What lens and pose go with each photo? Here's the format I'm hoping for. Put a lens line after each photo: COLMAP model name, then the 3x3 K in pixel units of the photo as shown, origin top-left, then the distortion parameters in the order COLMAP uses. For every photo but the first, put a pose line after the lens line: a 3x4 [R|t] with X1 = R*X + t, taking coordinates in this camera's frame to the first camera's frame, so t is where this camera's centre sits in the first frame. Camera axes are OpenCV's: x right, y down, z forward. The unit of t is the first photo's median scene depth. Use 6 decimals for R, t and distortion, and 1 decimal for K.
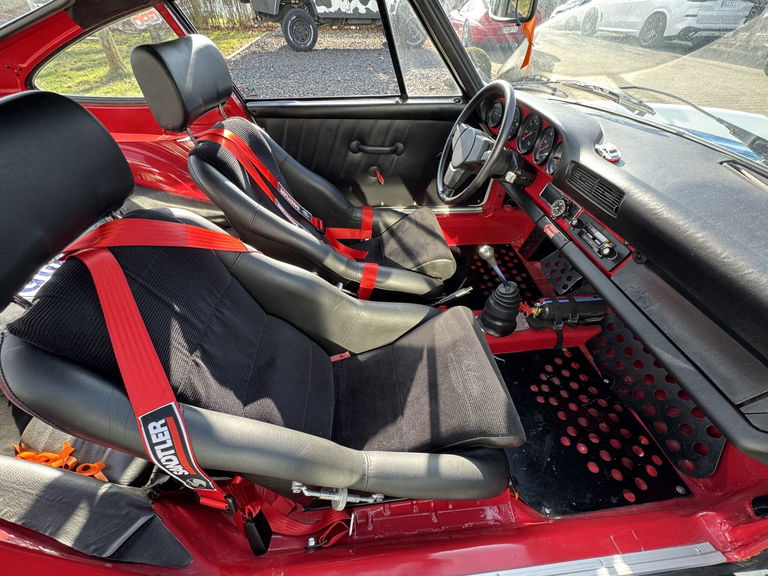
lens RADIAL K [[306.9, 0, 384.2], [0, 306.9, 290.2], [0, 0, 1]] dist [-0.011249, 0.000682]
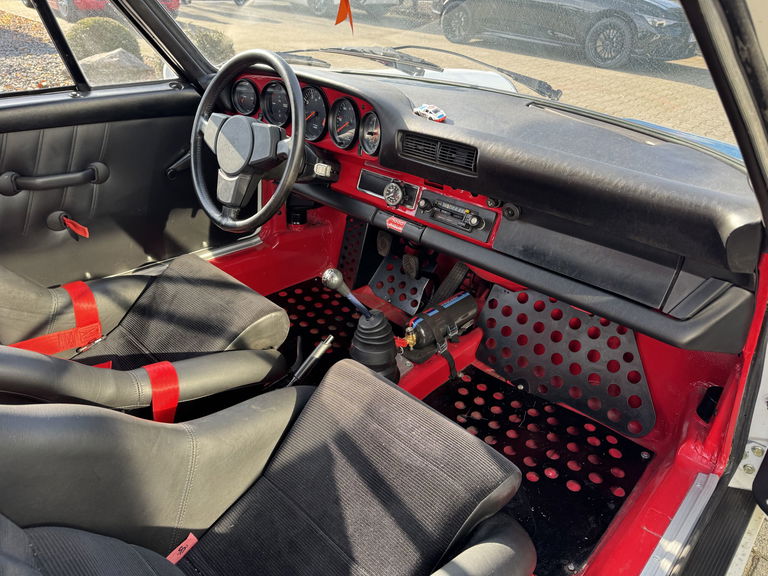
lens RADIAL K [[540.1, 0, 384.5], [0, 540.1, 288.6], [0, 0, 1]] dist [0.025419, -0.025583]
pose [[0.755094, -0.300502, 0.582693, -0.276721], [0.418426, 0.905112, -0.075448, 0.035441], [-0.504730, 0.300784, 0.809183, -0.008716]]
